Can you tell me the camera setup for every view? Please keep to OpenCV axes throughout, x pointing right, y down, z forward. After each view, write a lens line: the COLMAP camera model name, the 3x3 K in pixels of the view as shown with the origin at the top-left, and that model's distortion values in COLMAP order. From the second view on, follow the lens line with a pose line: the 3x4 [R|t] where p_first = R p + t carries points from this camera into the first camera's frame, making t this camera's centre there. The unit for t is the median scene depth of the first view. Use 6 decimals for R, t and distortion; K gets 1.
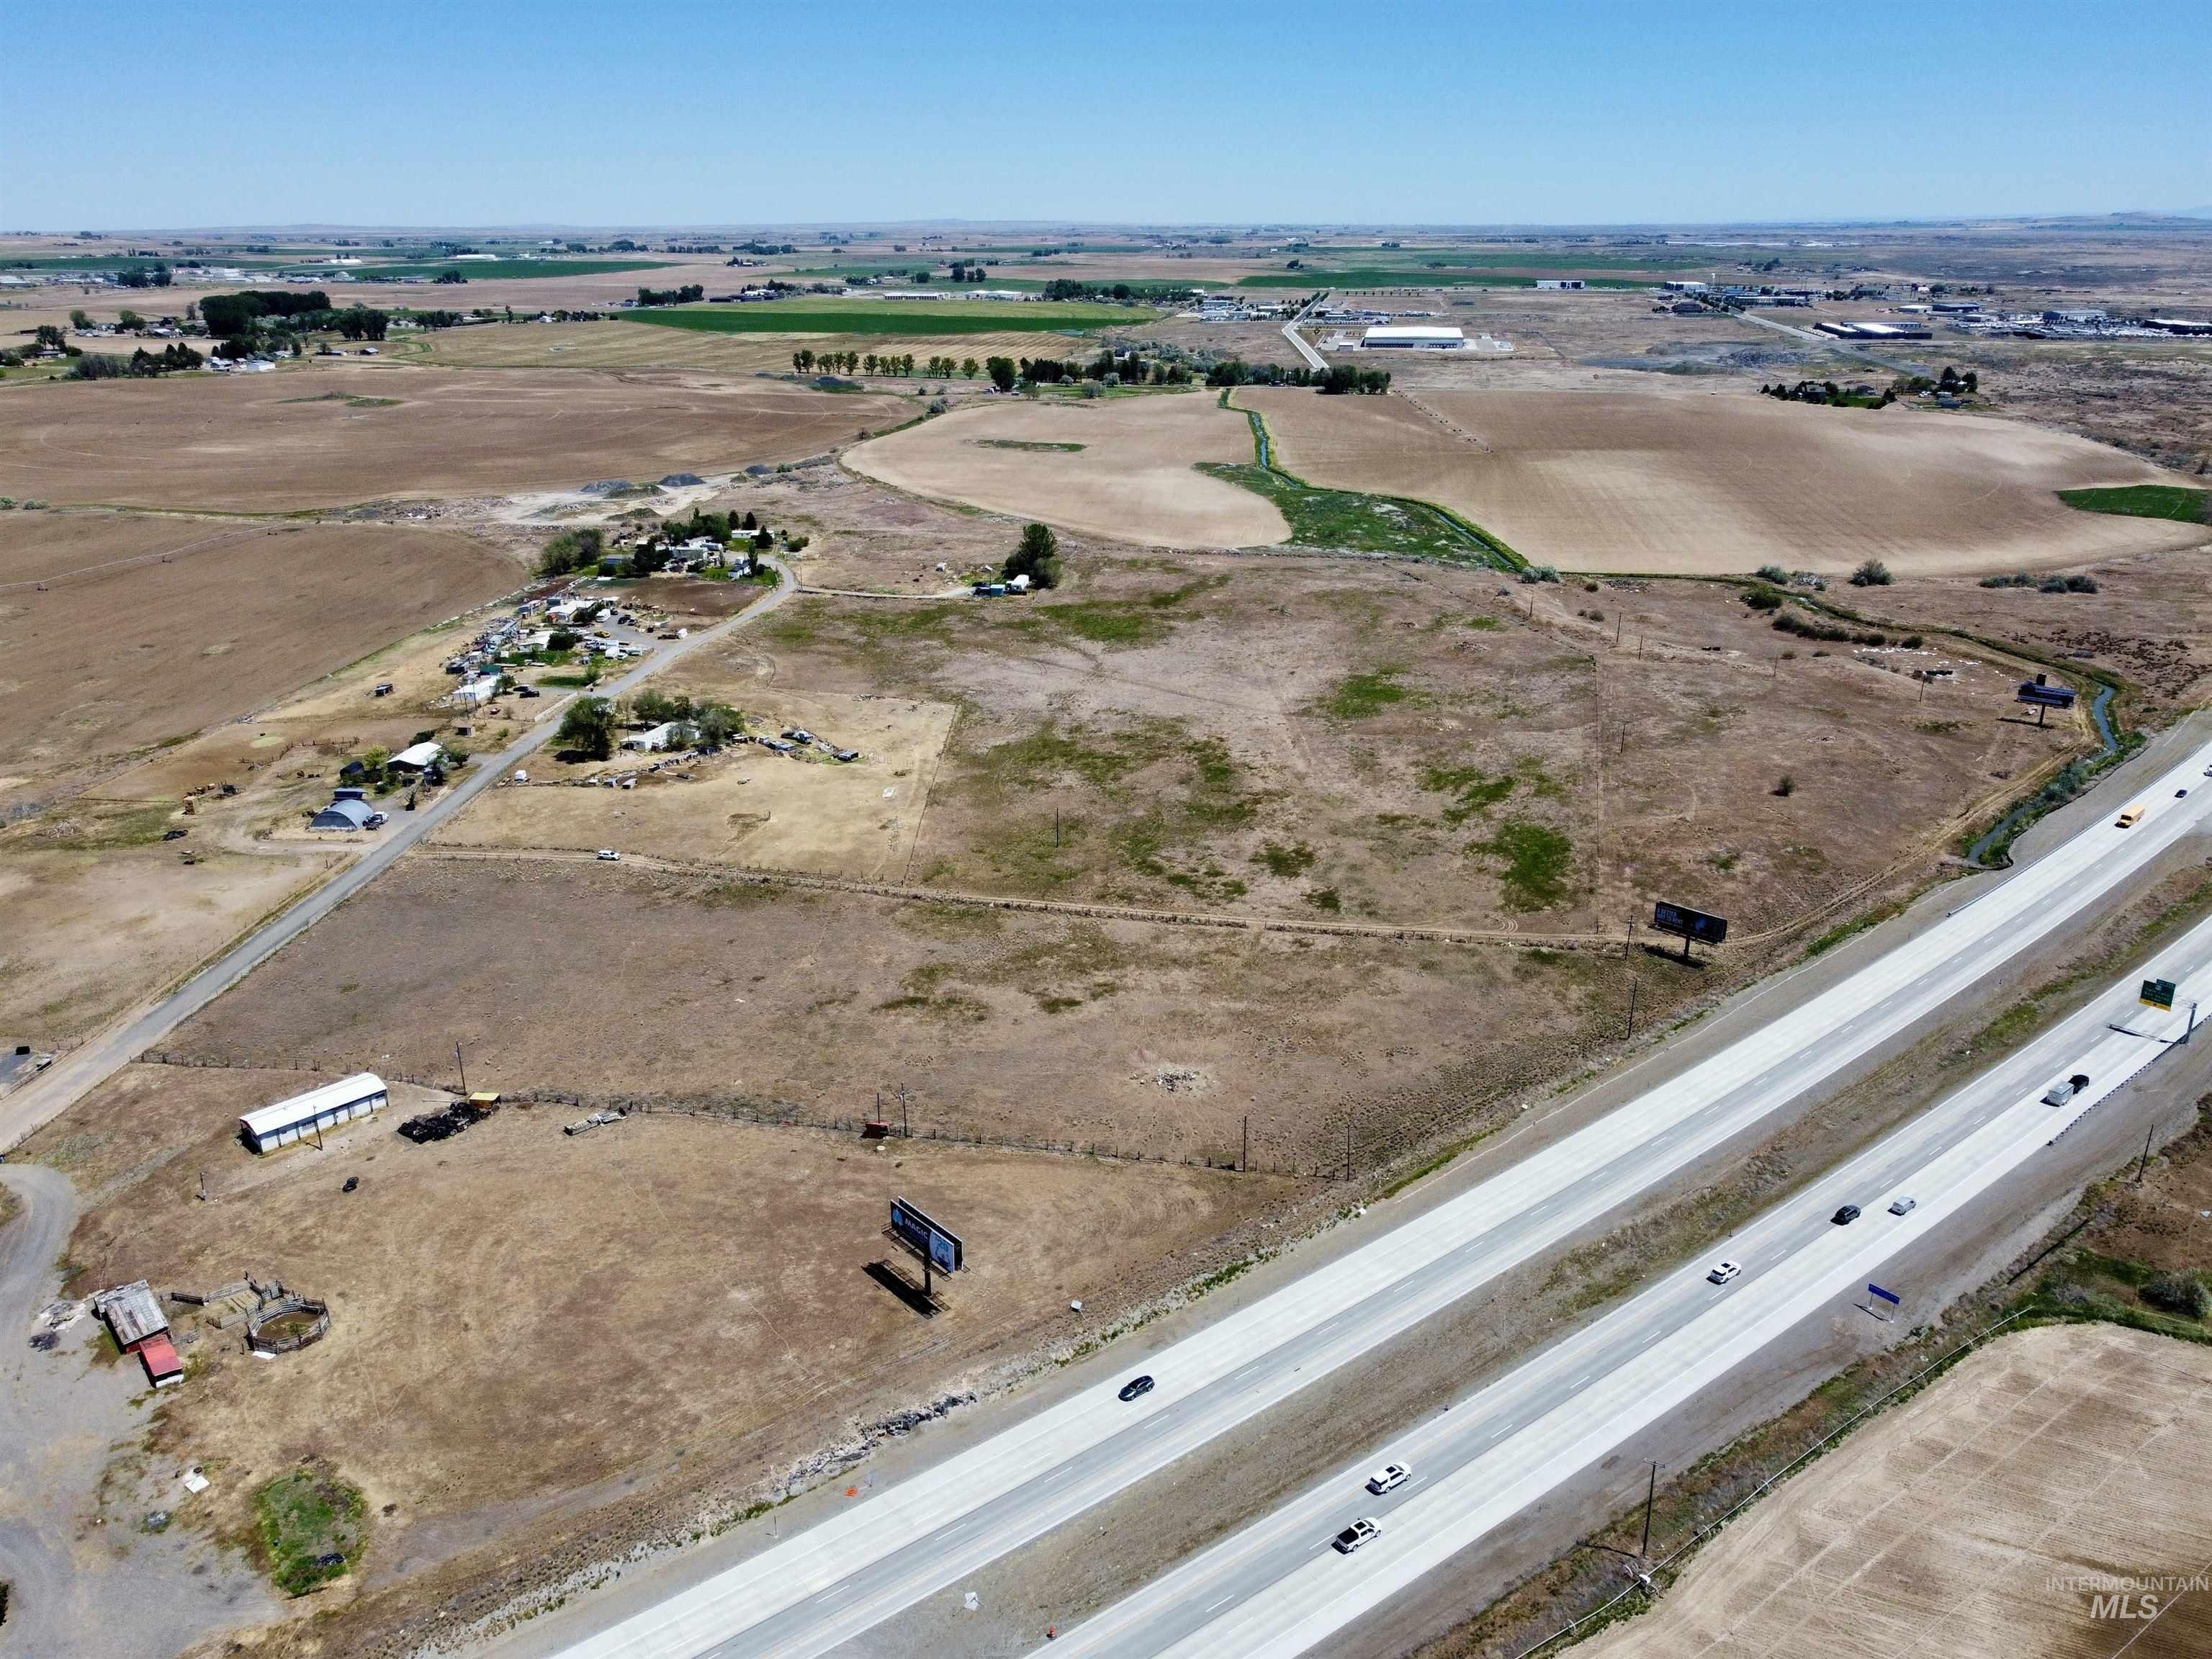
lens RADIAL K [[1666.8, 0, 1106.0], [0, 1666.8, 829.5], [0, 0, 1]] dist [0.002182, -0.006786]
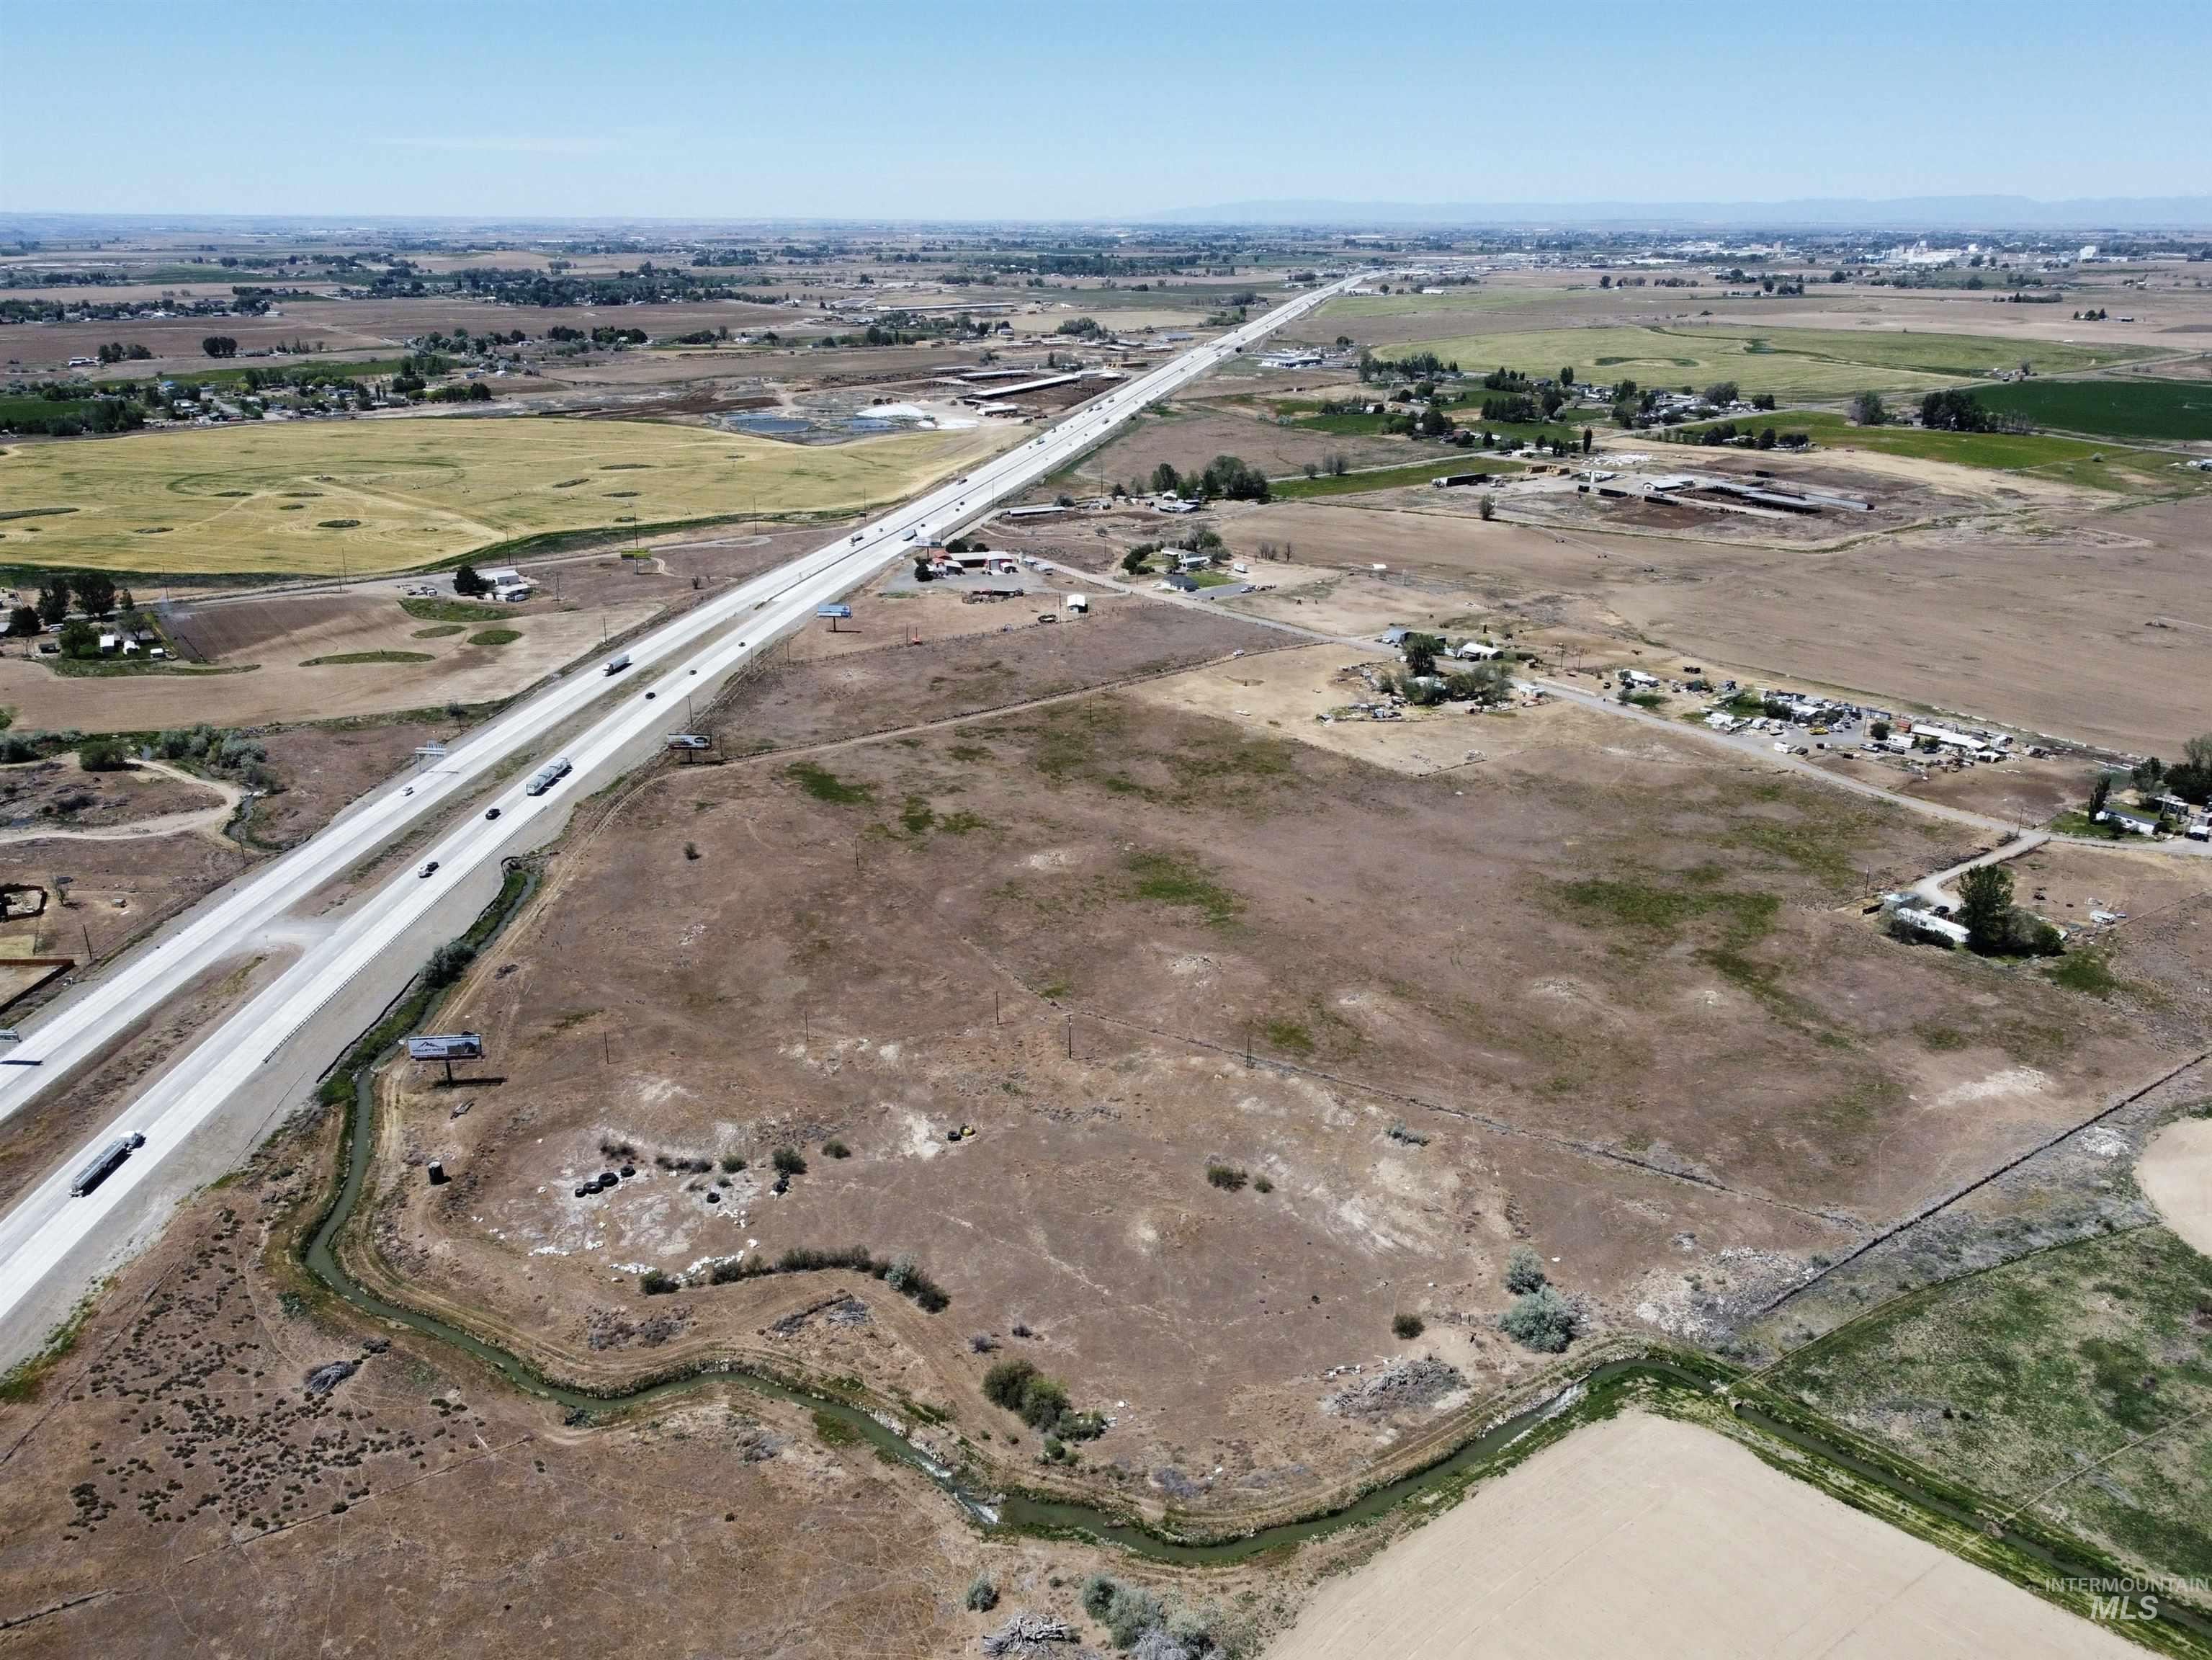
lens RADIAL K [[1749.9, 0, 1106.0], [0, 1749.9, 830.0], [0, 0, 1]] dist [0.002182, -0.008555]
pose [[-0.723191, 0.233988, -0.649804, 0.524369], [-0.236231, 0.800307, 0.551093, -0.407954], [0.648992, 0.552049, -0.523500, 0.969961]]
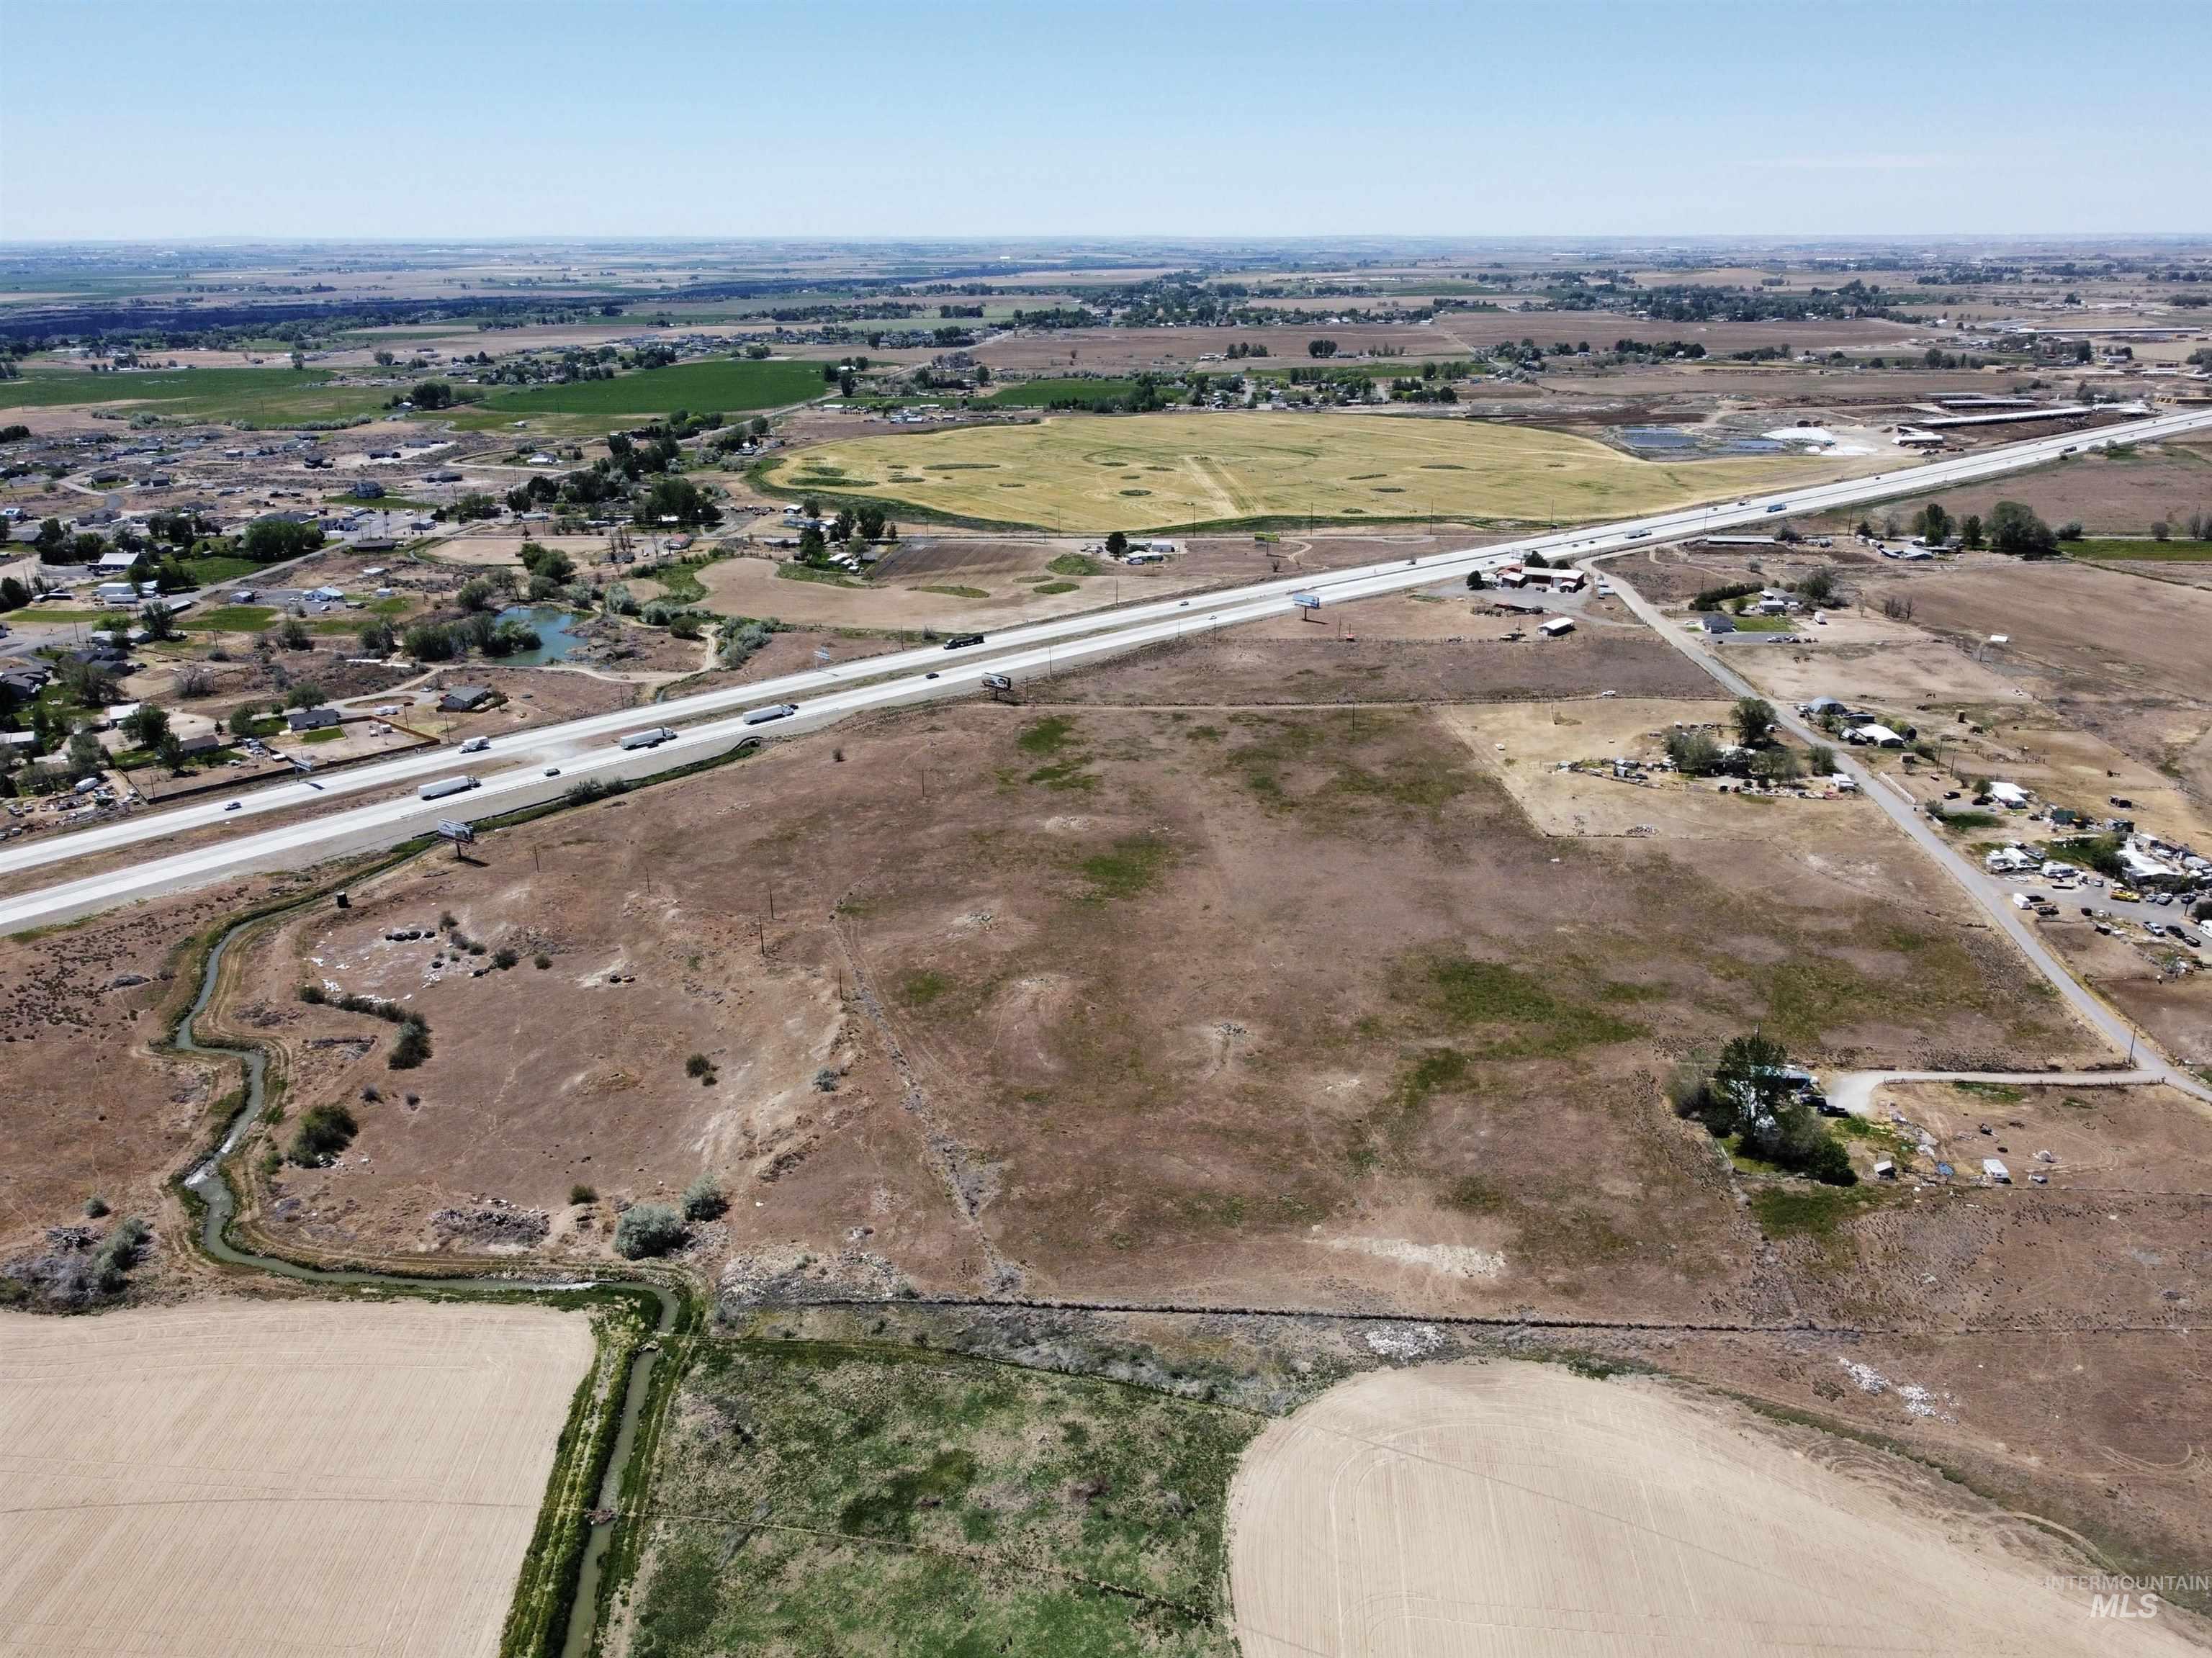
lens RADIAL K [[1712.2, 0, 1107.7], [0, 1712.2, 831.1], [0, 0, 1]] dist [0.004836, -0.009406]
pose [[-0.998067, 0.033980, -0.052032, 0.143338], [-0.006686, 0.773694, 0.633525, -0.464862], [0.061784, 0.632648, -0.771971, 1.149913]]
